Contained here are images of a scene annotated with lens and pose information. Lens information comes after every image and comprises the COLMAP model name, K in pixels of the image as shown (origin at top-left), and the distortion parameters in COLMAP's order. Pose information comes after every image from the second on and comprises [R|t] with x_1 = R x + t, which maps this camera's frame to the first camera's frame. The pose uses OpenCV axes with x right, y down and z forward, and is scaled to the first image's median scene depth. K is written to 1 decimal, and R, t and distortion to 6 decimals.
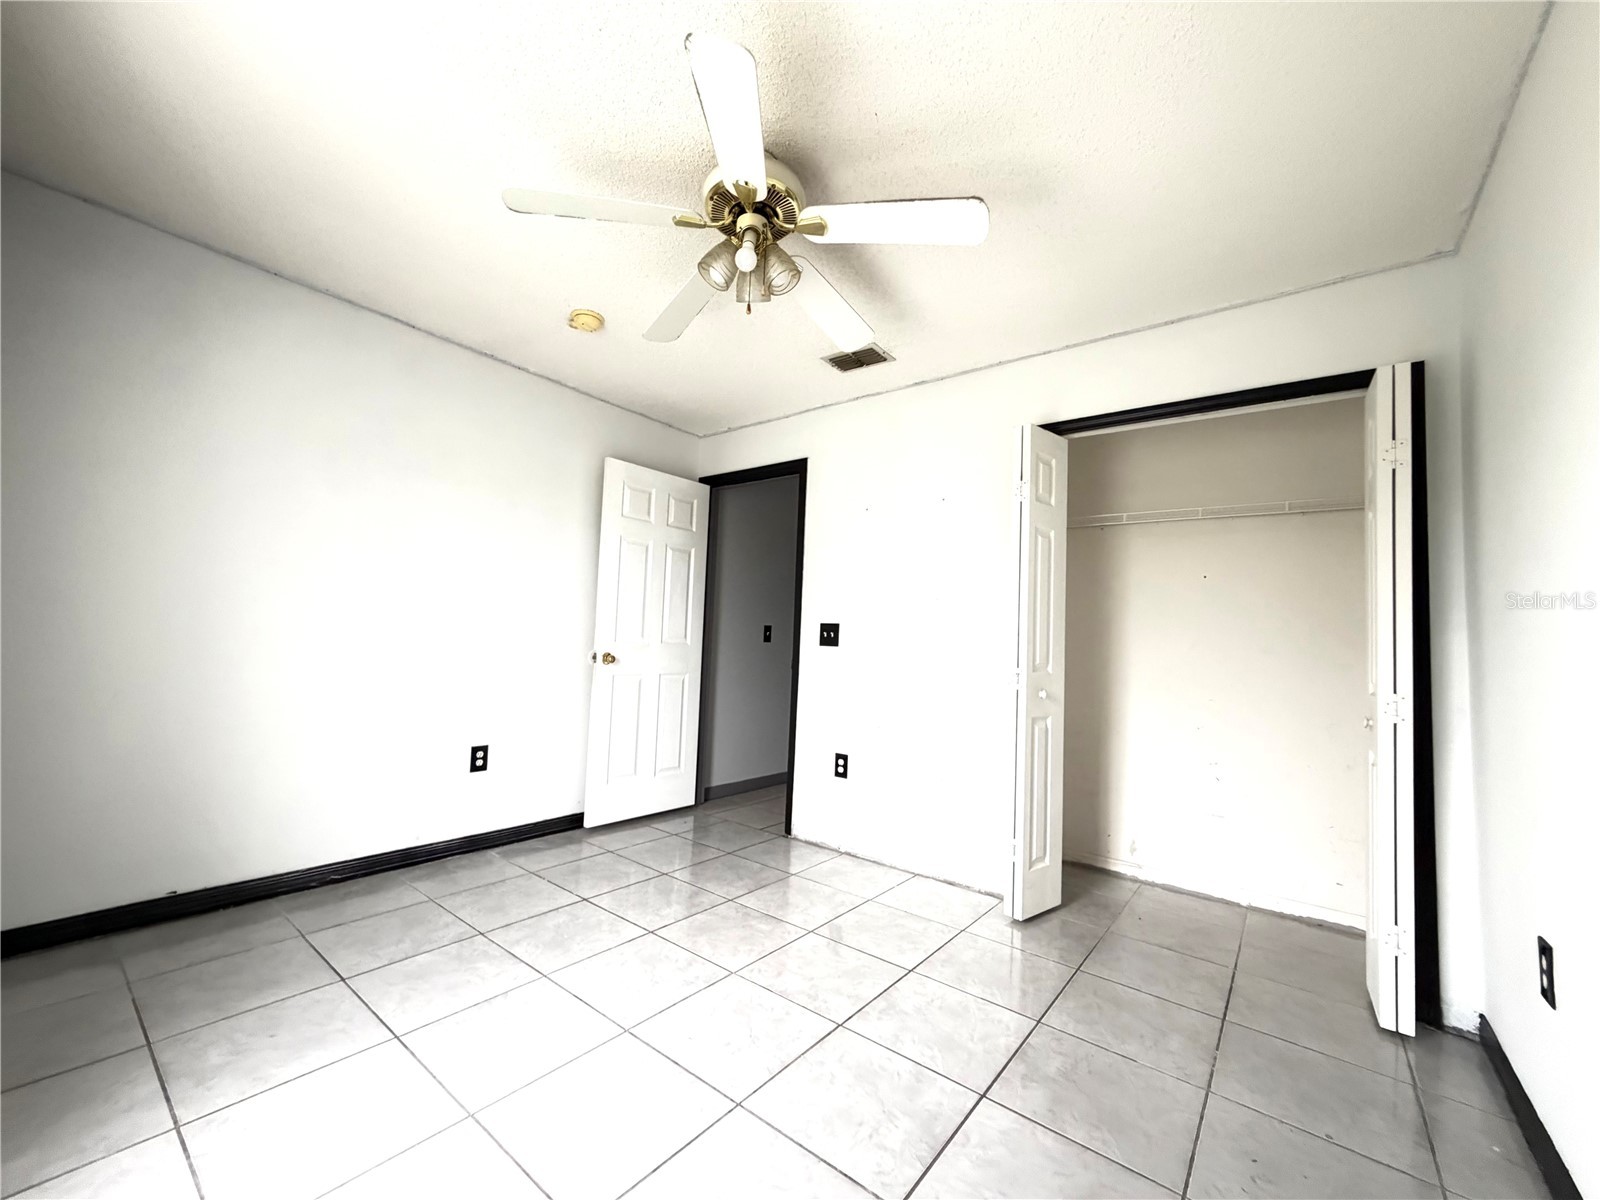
lens RADIAL K [[639.5, 0, 793.1], [0, 639.5, 600.7], [0, 0, 1]] dist [-0.000590, -0.000156]
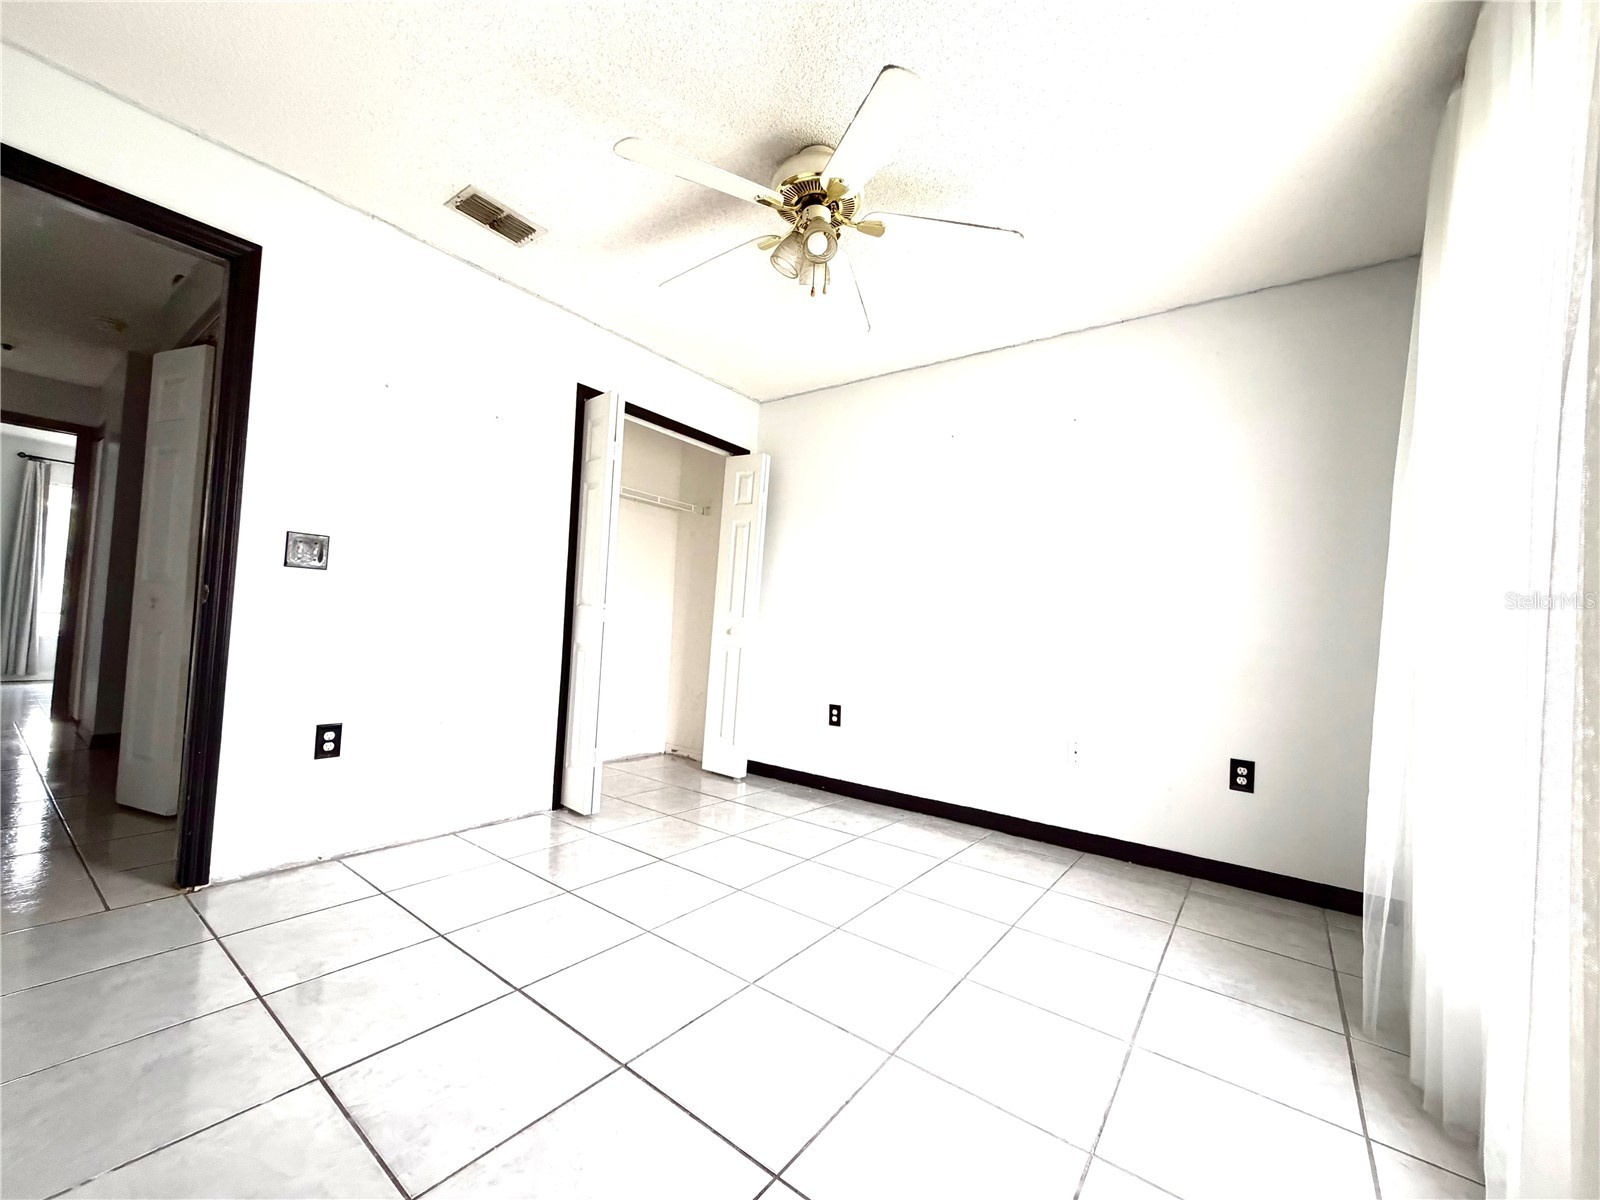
lens RADIAL K [[639.5, 0, 793.1], [0, 639.5, 600.7], [0, 0, 1]] dist [-0.000590, -0.000156]
pose [[0.027360, -0.012763, 0.999544, -0.638706], [-0.097180, 0.995148, 0.015367, 0.050186], [-0.994891, -0.097556, 0.025986, 0.523201]]
